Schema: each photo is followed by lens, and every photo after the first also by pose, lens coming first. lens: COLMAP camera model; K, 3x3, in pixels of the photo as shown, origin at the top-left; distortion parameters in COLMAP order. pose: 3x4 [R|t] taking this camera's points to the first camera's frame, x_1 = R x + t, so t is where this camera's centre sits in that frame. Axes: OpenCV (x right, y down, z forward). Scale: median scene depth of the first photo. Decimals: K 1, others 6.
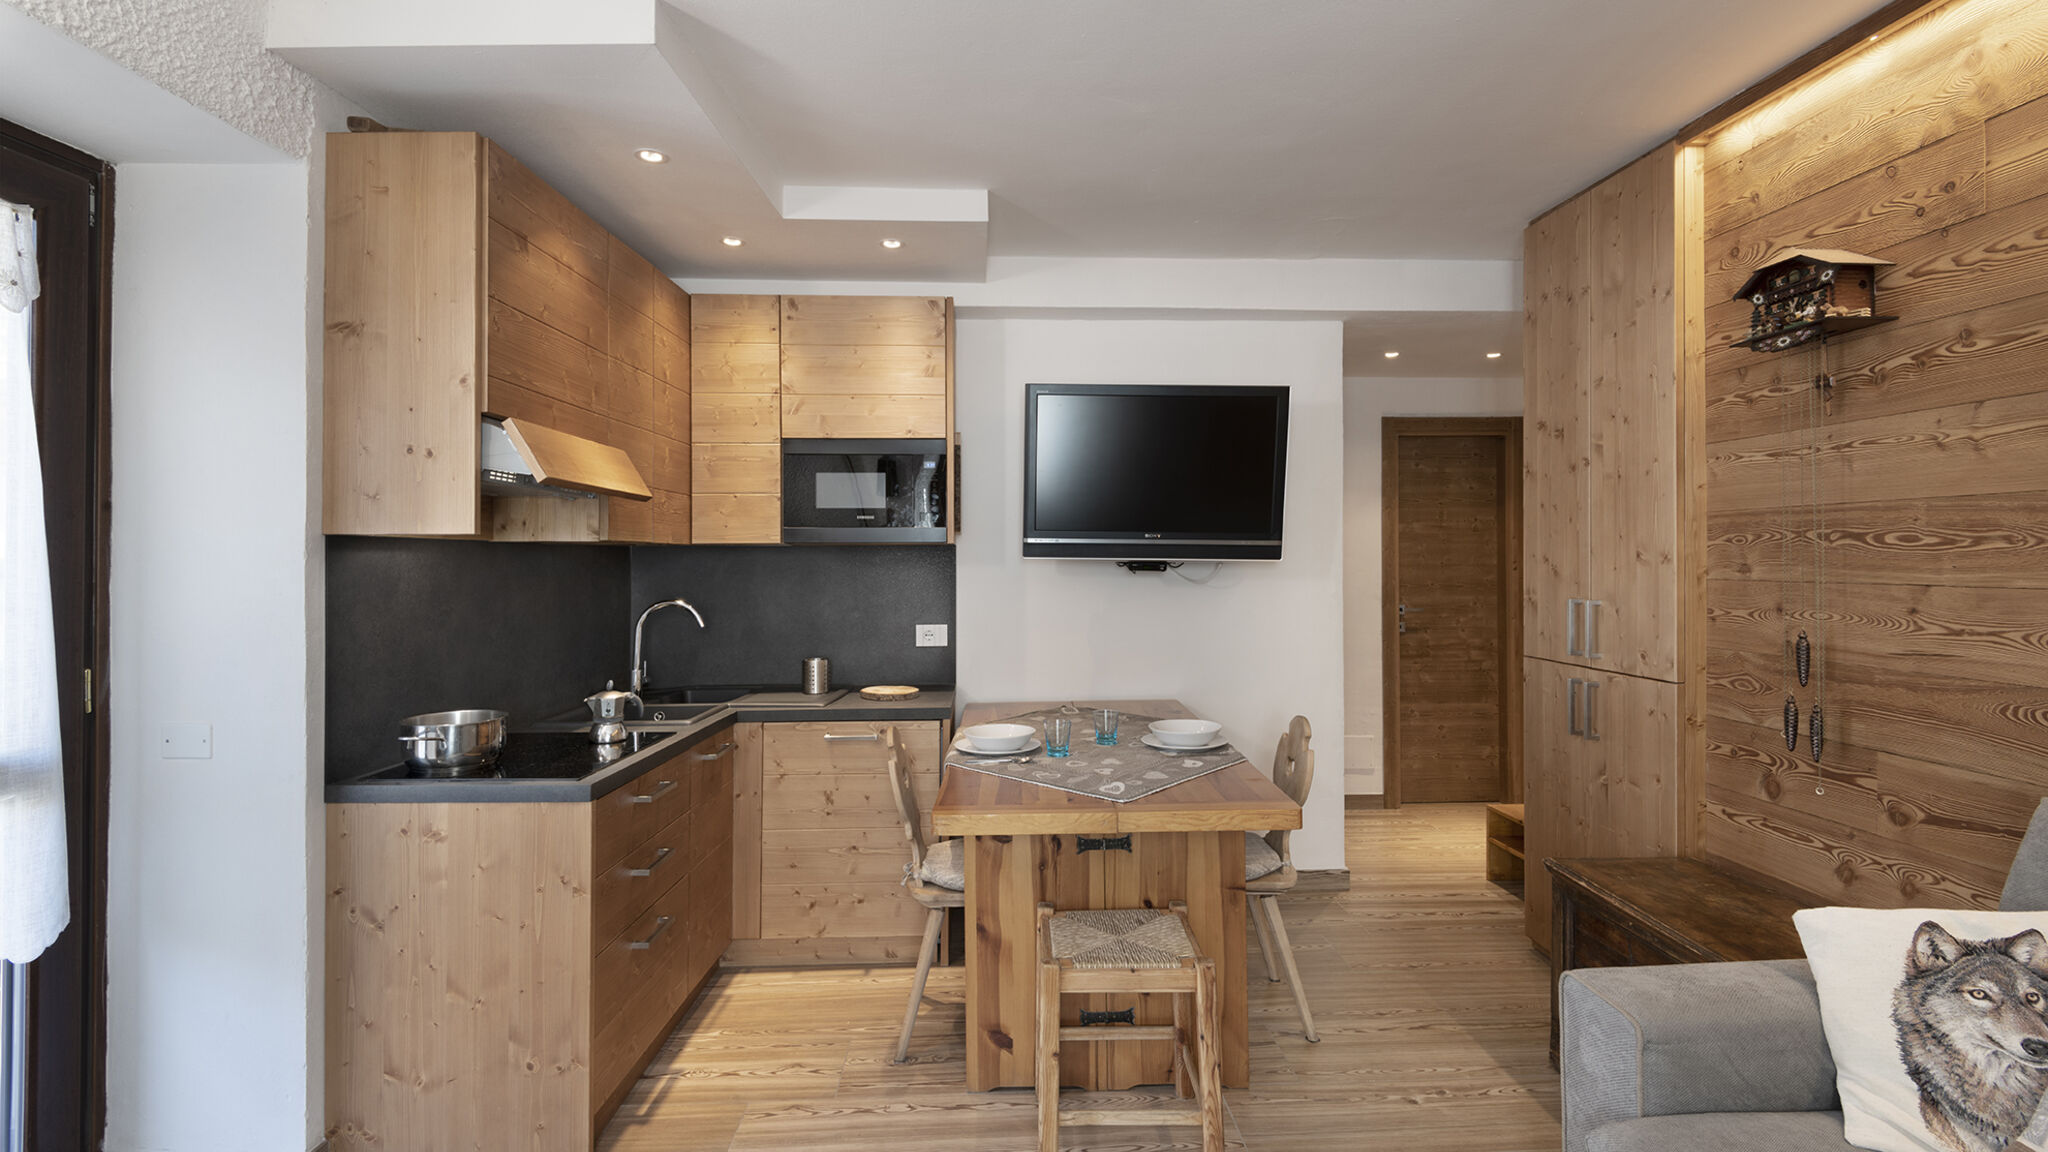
lens RADIAL K [[953.2, 0, 1047.7], [0, 953.2, 538.7], [0, 0, 1]] dist [0.021238, -0.001721]
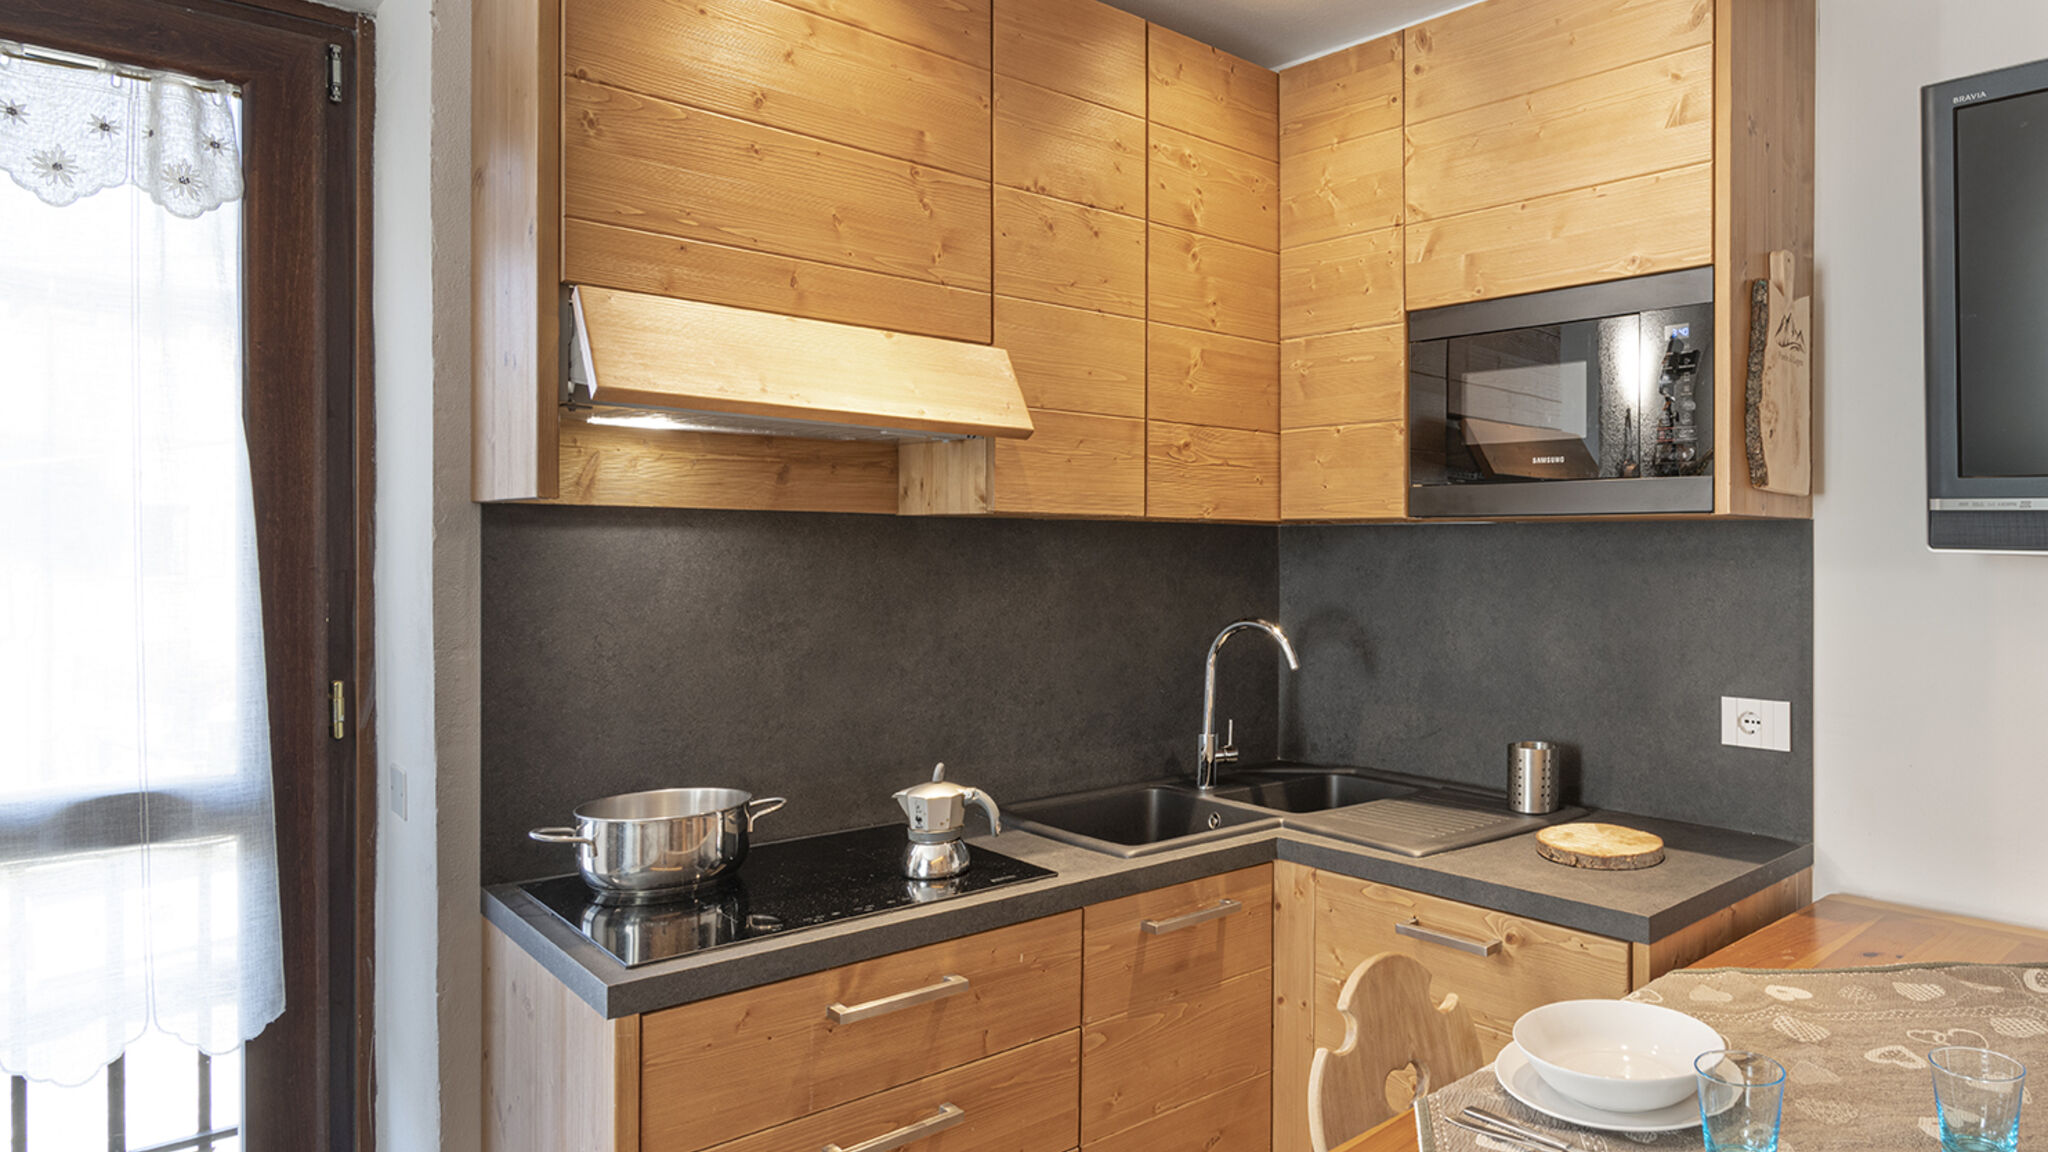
lens RADIAL K [[1261.5, 0, 1327.6], [0, 1261.5, 521.8], [0, 0, 1]] dist [0.043413, -0.003622]
pose [[0.711176, -0.002955, -0.703008, 0.198609], [0.005466, 0.999984, 0.001327, 0.007634], [0.702992, -0.004787, 0.711181, 0.578638]]
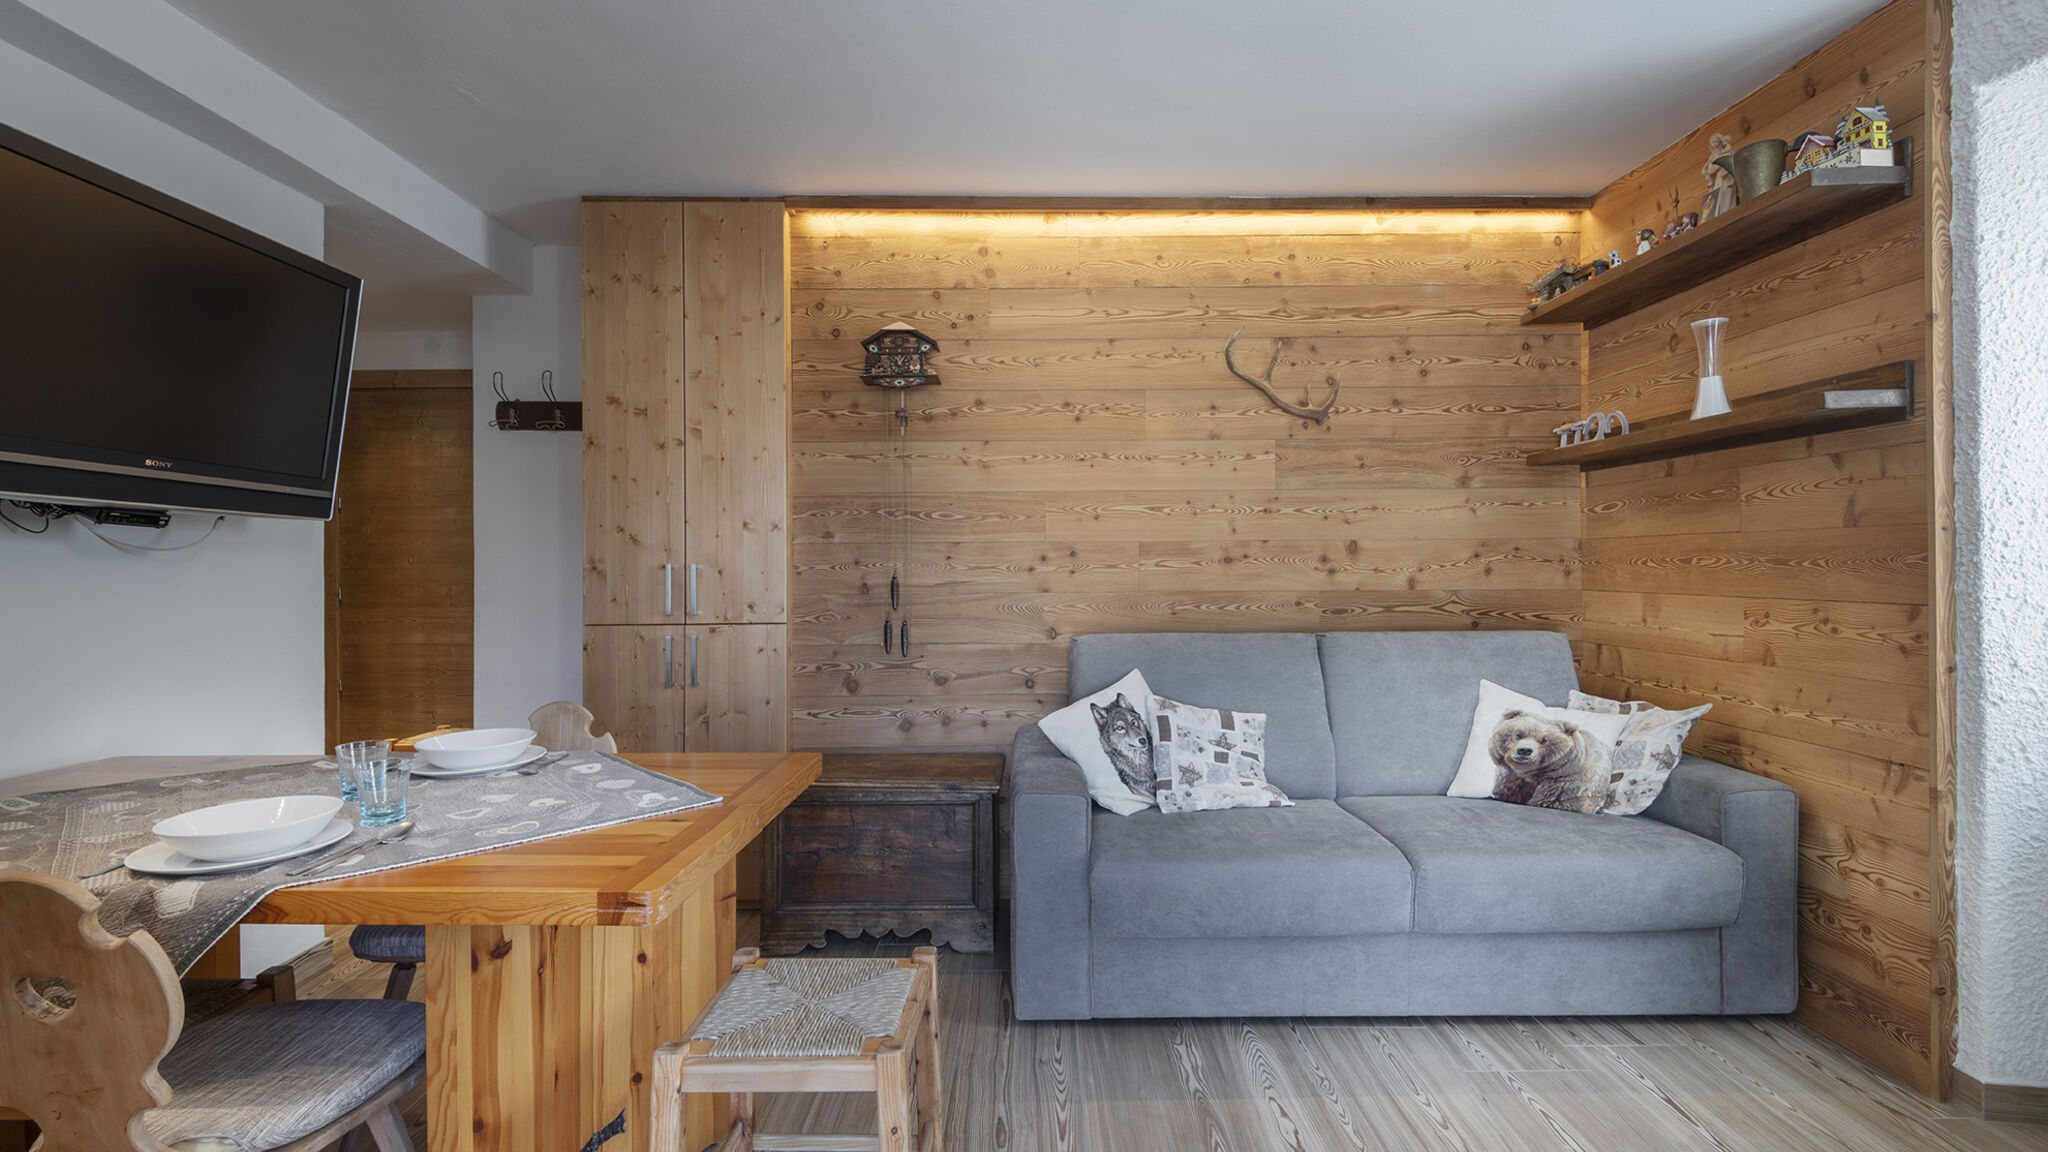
lens RADIAL K [[953.2, 0, 1012.1], [0, 953.2, 565.4], [0, 0, 1]] dist [0.021238, -0.001721]
pose [[0.066889, 0.005659, 0.997744, -0.547669], [-0.013546, 0.999897, -0.004763, 0.066540], [-0.997668, -0.013197, 0.066958, 0.548607]]
